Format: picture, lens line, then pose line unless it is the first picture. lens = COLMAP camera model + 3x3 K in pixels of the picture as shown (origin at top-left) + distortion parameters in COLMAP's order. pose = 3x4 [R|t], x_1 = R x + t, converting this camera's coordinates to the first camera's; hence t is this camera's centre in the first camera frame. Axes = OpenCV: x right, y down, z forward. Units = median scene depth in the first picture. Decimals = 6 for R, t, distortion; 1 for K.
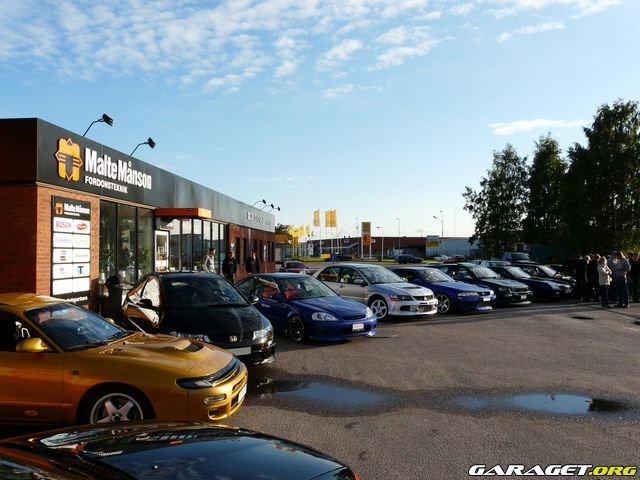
lens RADIAL K [[529.3, 0, 320.0], [0, 529.3, 240.0], [0, 0, 1]] dist [-0.000977, -0.004798]
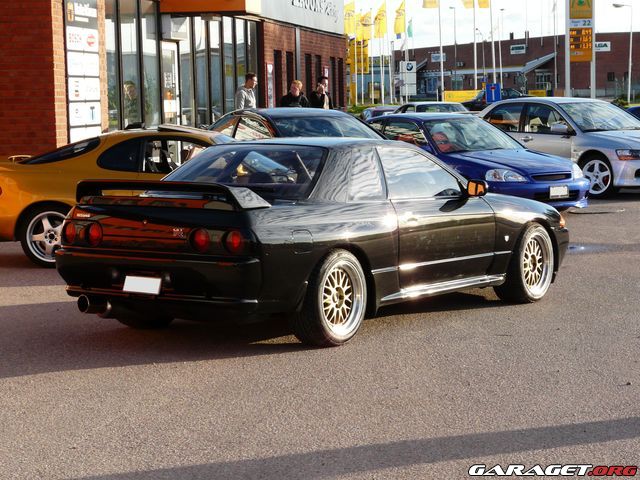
lens RADIAL K [[1702.5, 0, 320.0], [0, 1702.5, 240.0], [0, 0, 1]] dist [0.193209, -0.042469]
pose [[0.997736, -0.015282, -0.065500, -0.061547], [0.022490, 0.993591, 0.110775, -0.008218], [0.063388, -0.111997, 0.991685, -0.808159]]
